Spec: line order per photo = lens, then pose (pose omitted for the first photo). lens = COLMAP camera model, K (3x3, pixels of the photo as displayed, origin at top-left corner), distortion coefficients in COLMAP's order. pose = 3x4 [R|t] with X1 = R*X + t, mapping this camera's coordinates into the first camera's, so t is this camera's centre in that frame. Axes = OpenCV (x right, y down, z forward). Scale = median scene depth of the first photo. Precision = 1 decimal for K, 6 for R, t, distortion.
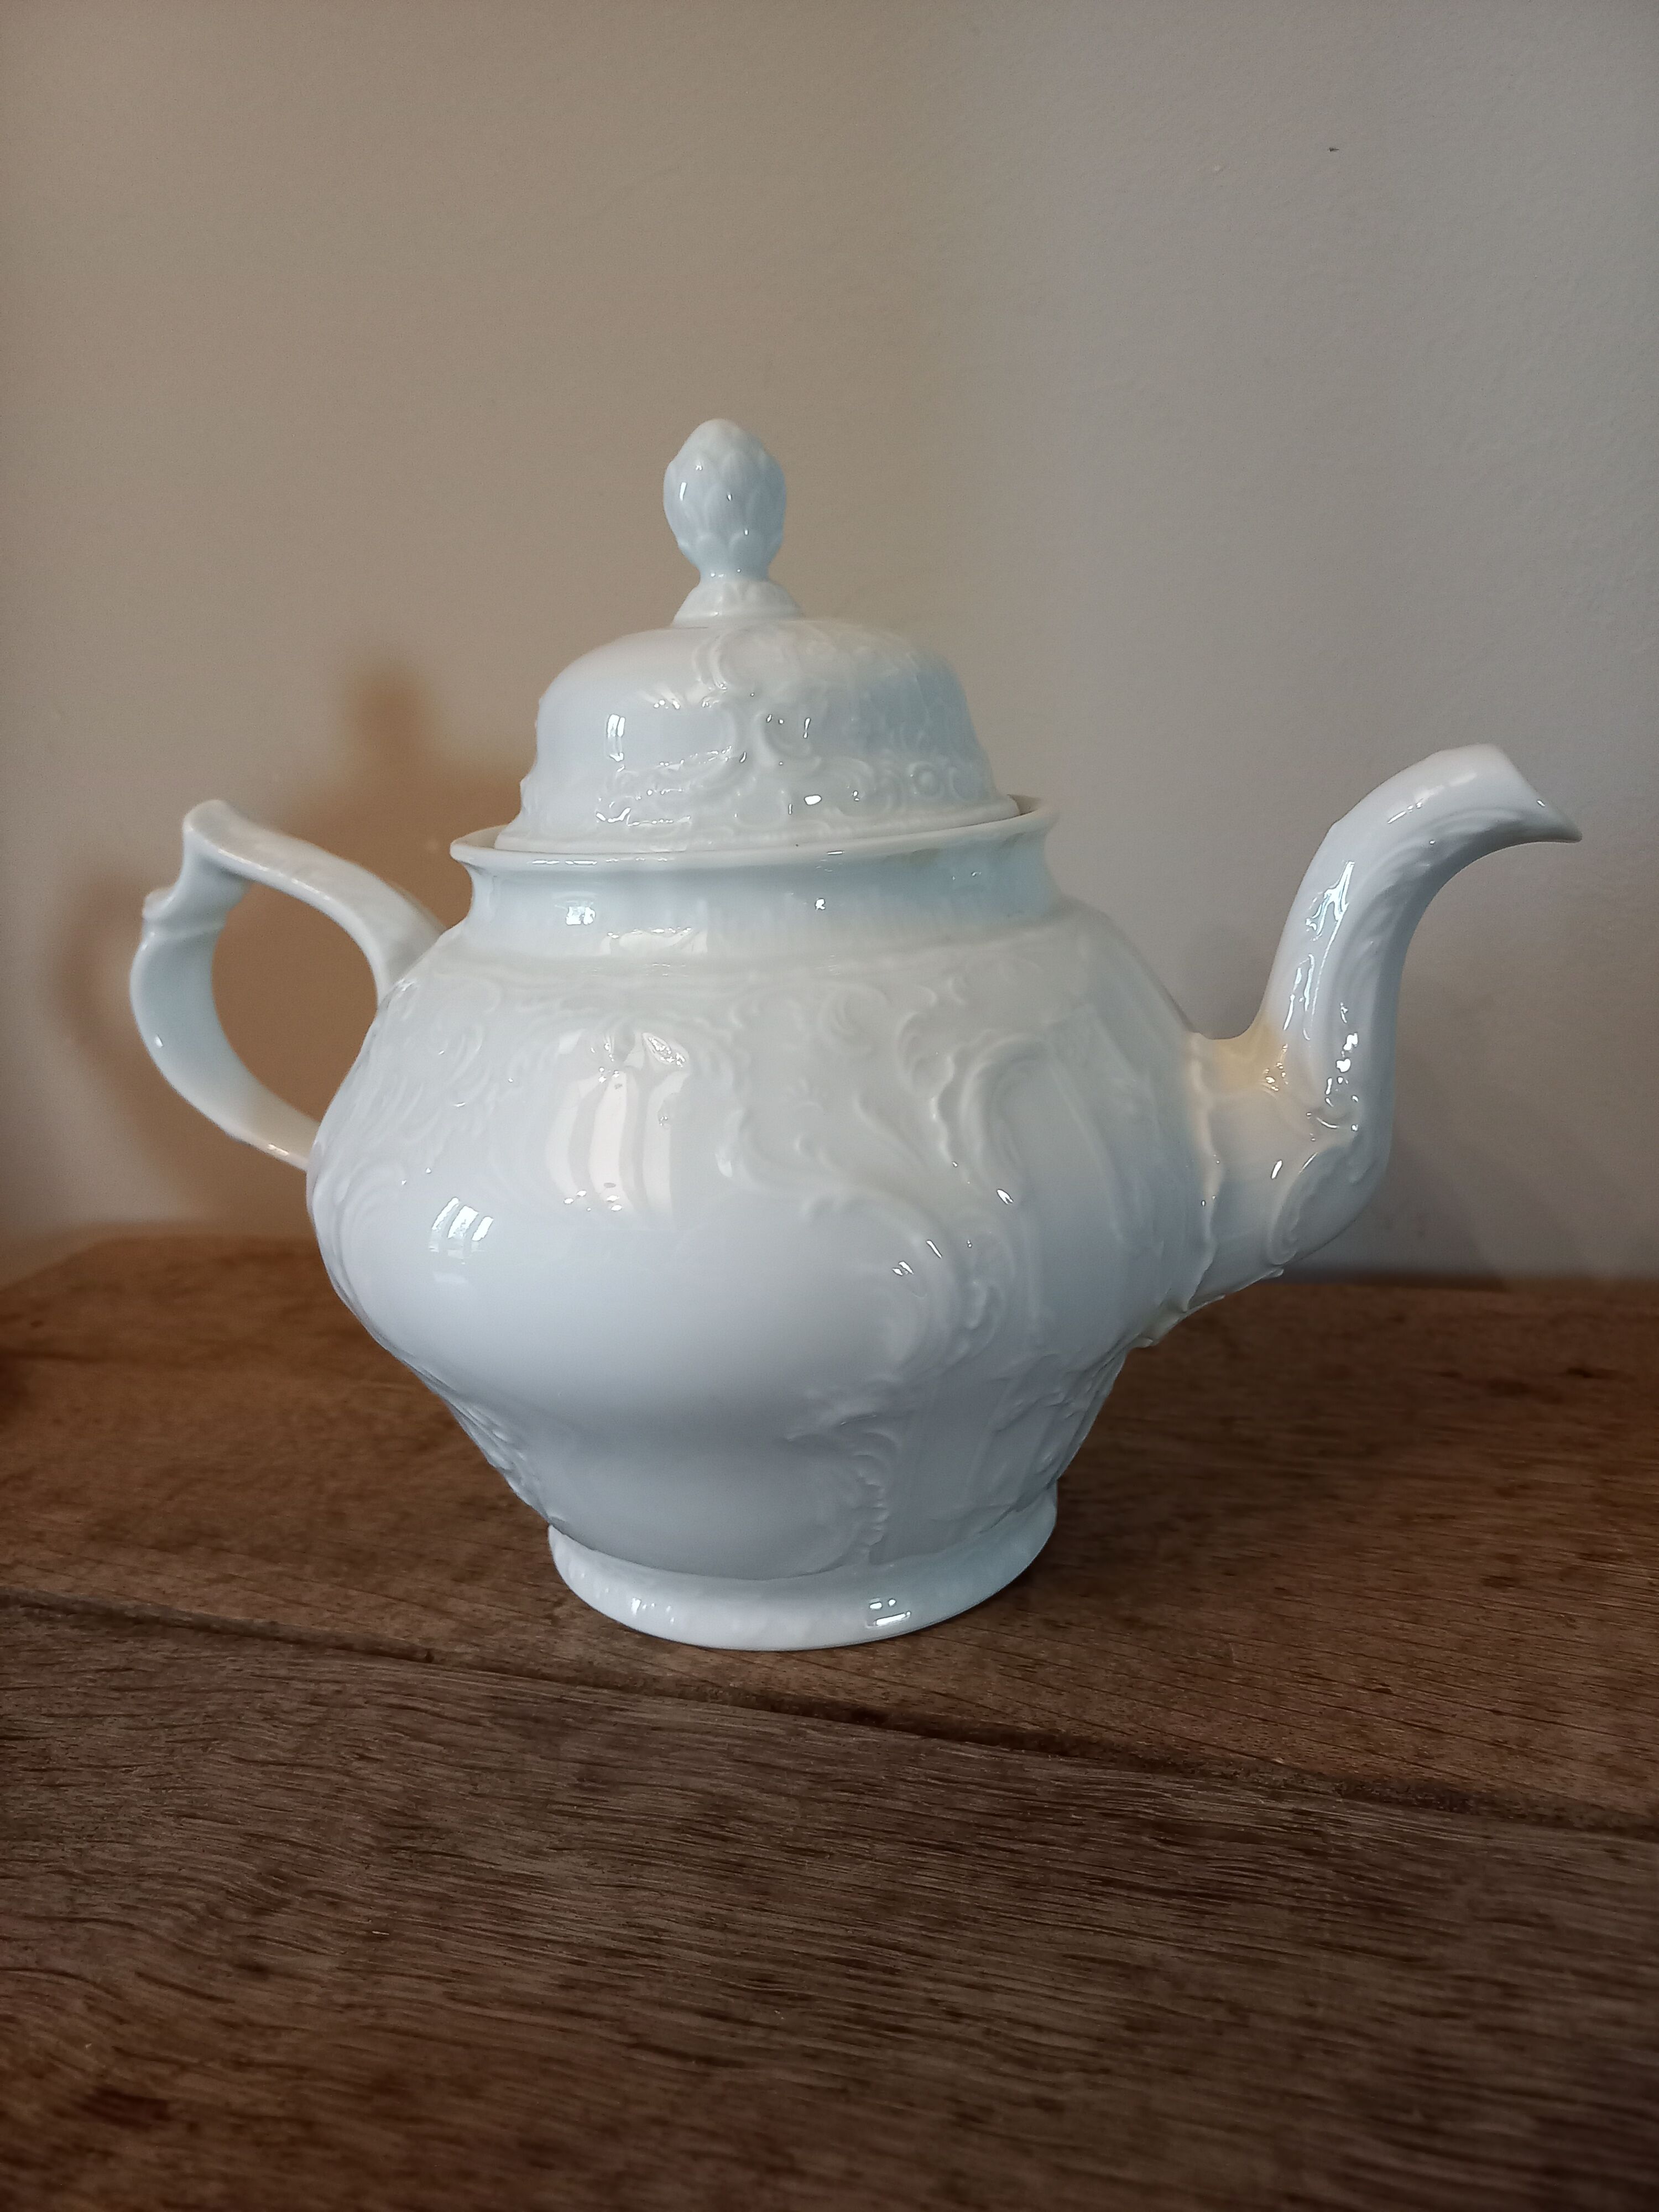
lens RADIAL K [[1716.9, 0, 819.5], [0, 1716.9, 1070.5], [0, 0, 1]] dist [-0.017676, -0.003993]
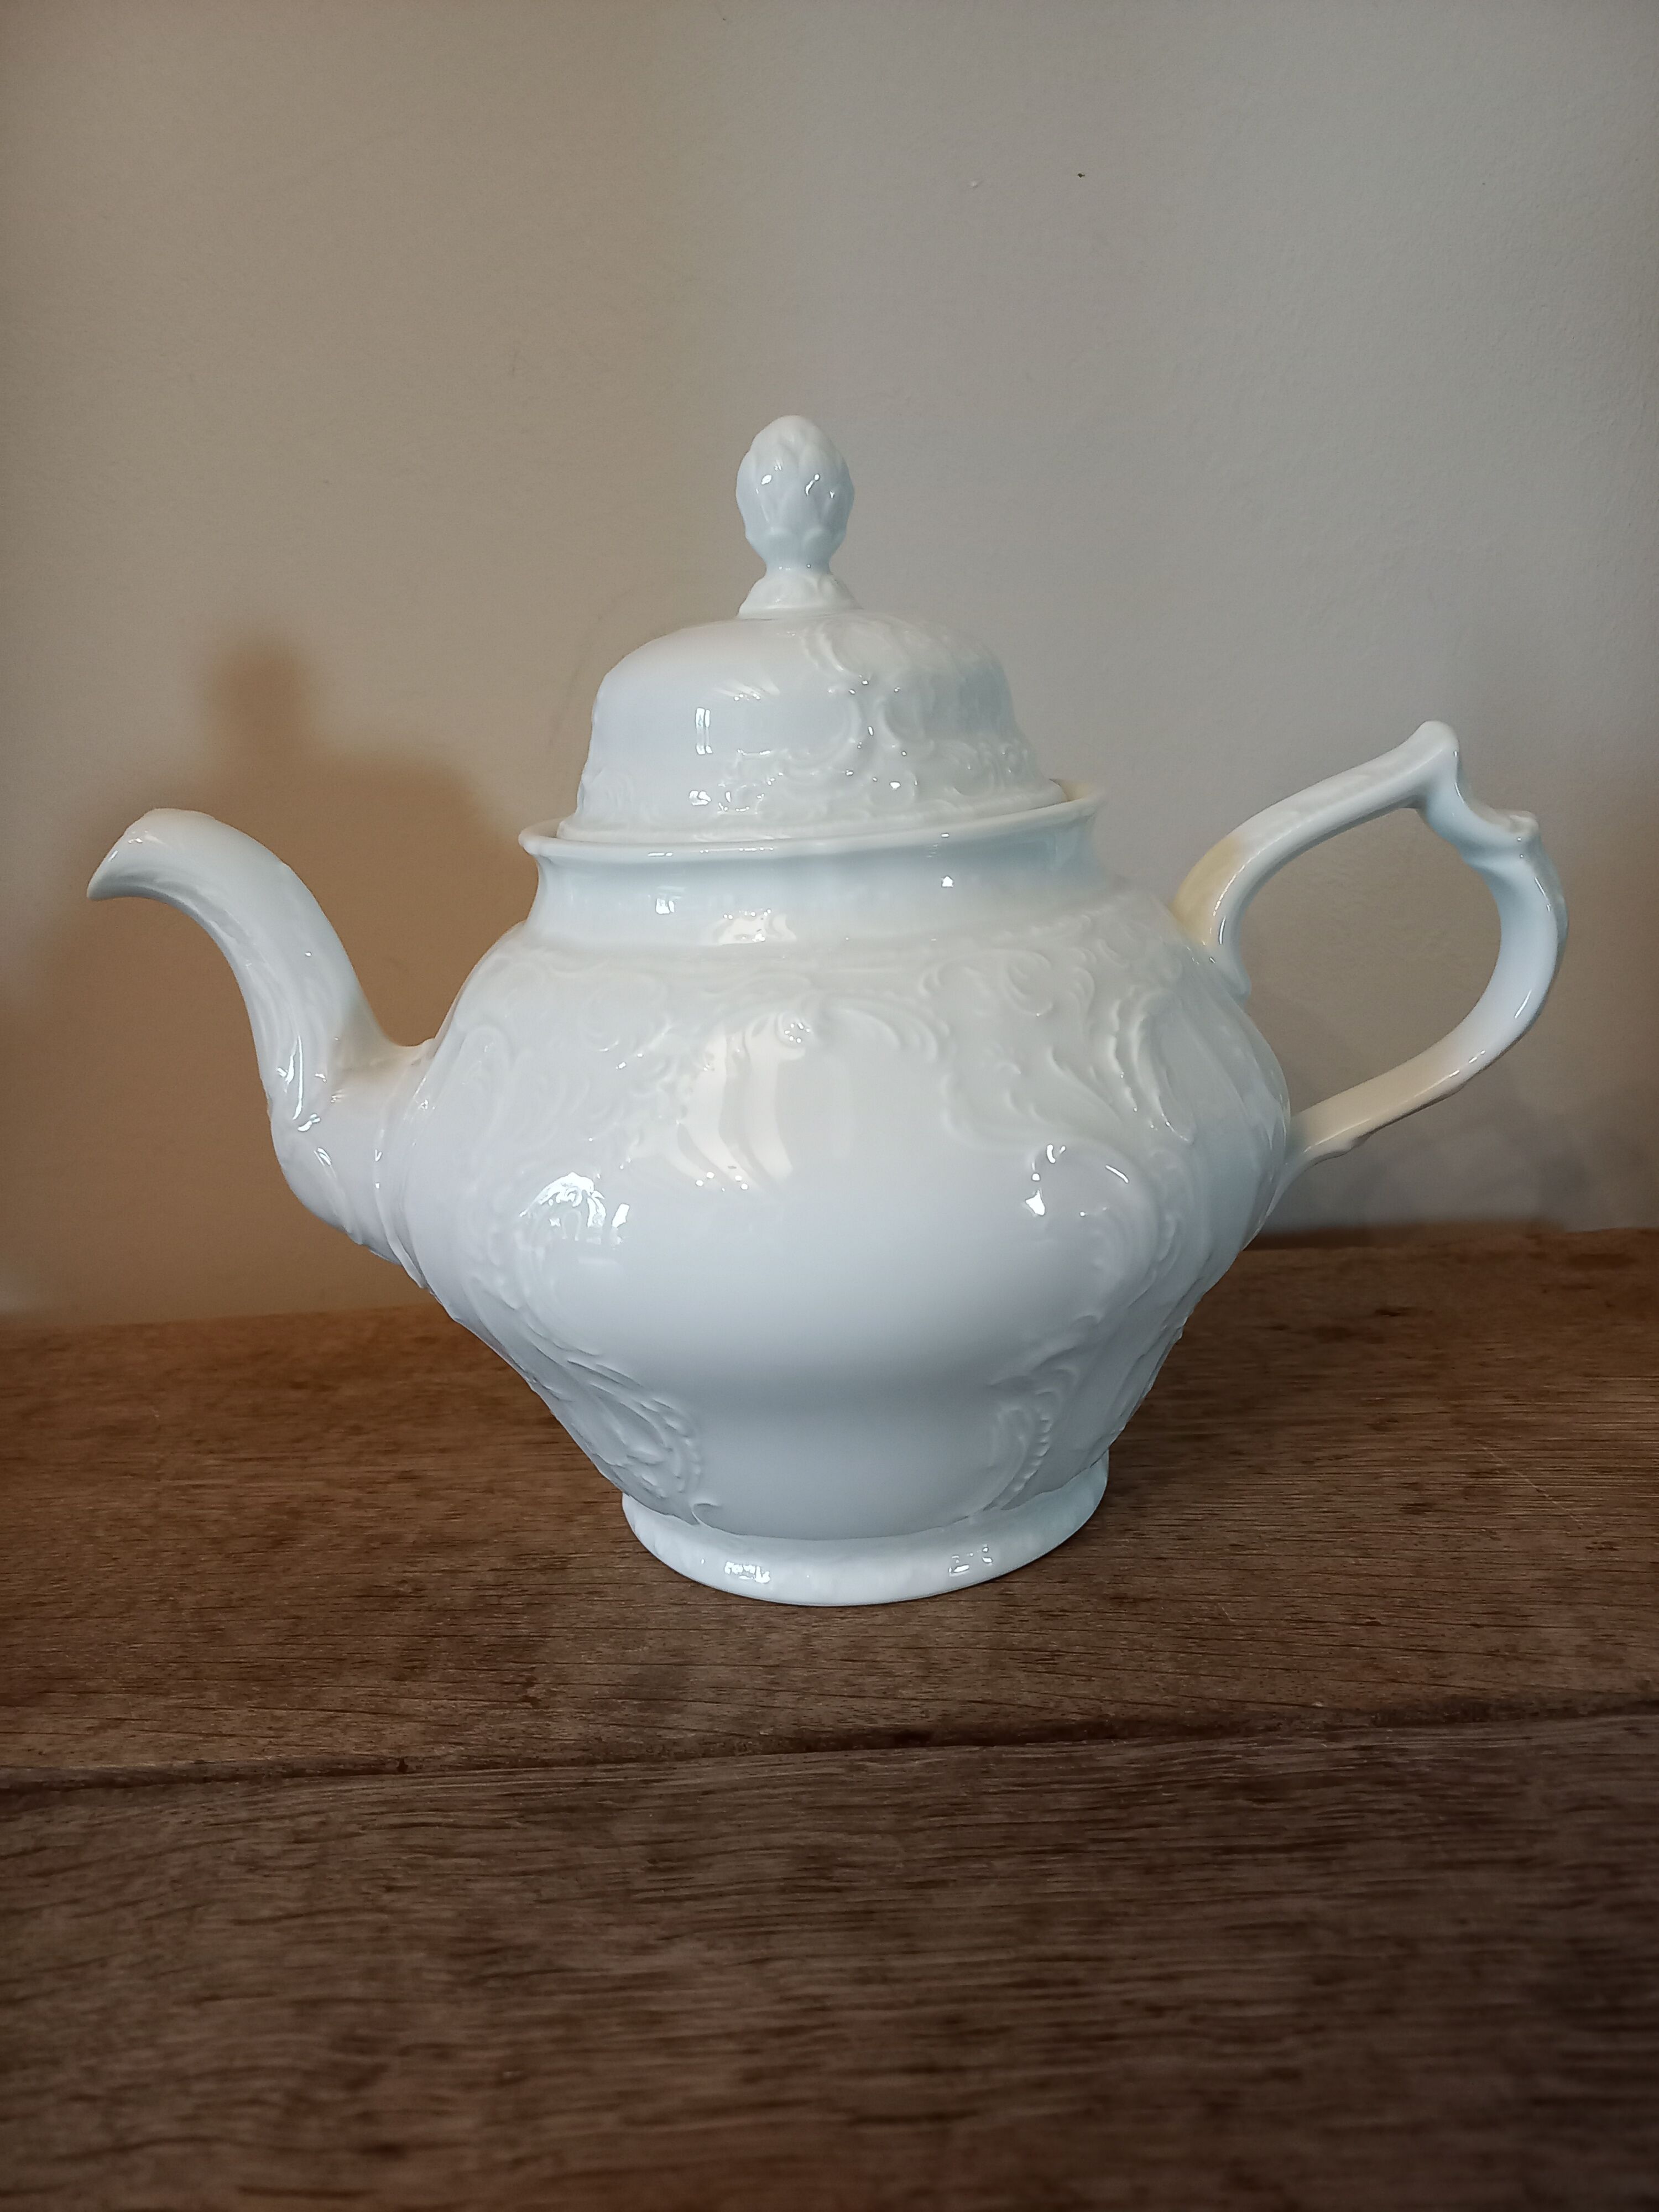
lens RADIAL K [[1716.9, 0, 852.4], [0, 1716.9, 1055.4], [0, 0, 1]] dist [-0.017676, -0.003993]
pose [[0.952412, -0.069610, 0.296760, -0.282604], [0.074828, 0.997177, -0.006249, -0.009575], [-0.295487, 0.028158, 0.954932, 0.066920]]
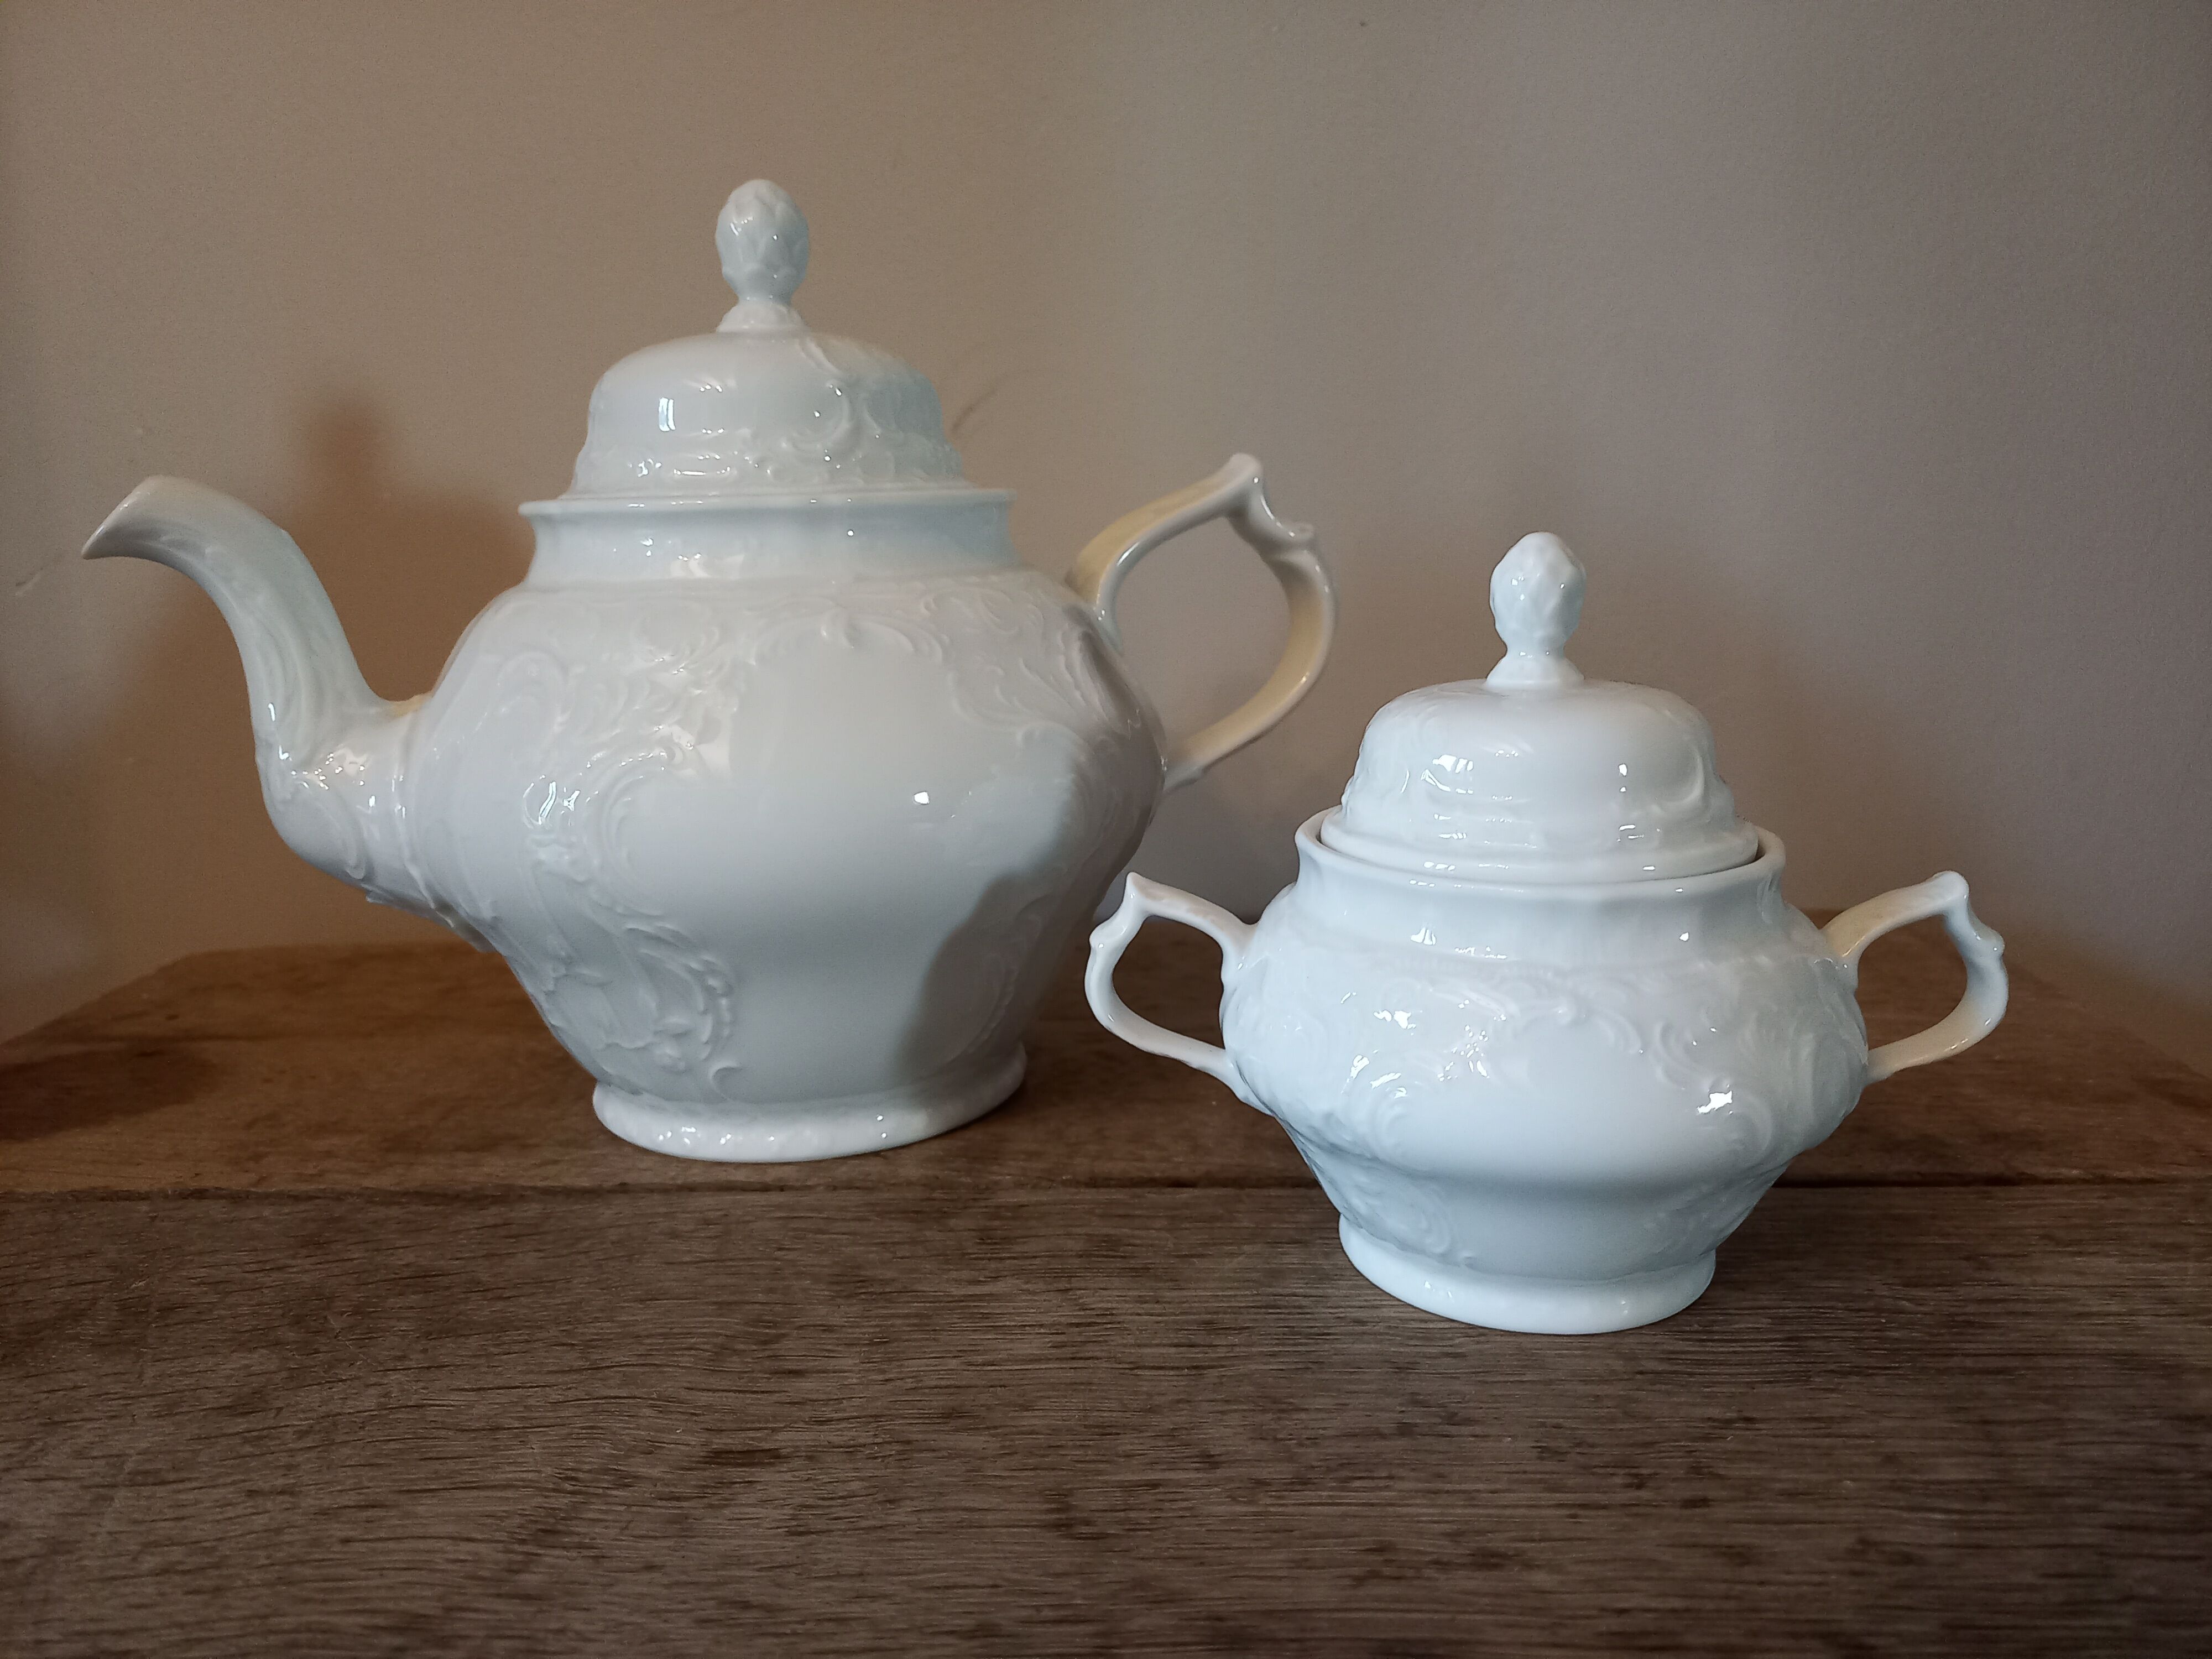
lens RADIAL K [[1716.9, 0, 1069.4], [0, 1716.9, 783.4], [0, 0, 1]] dist [-0.017676, -0.003993]
pose [[0.963830, -0.009033, 0.266364, -0.402226], [0.028672, 0.997139, -0.069934, 0.178314], [-0.264971, 0.075042, 0.961332, -0.214222]]
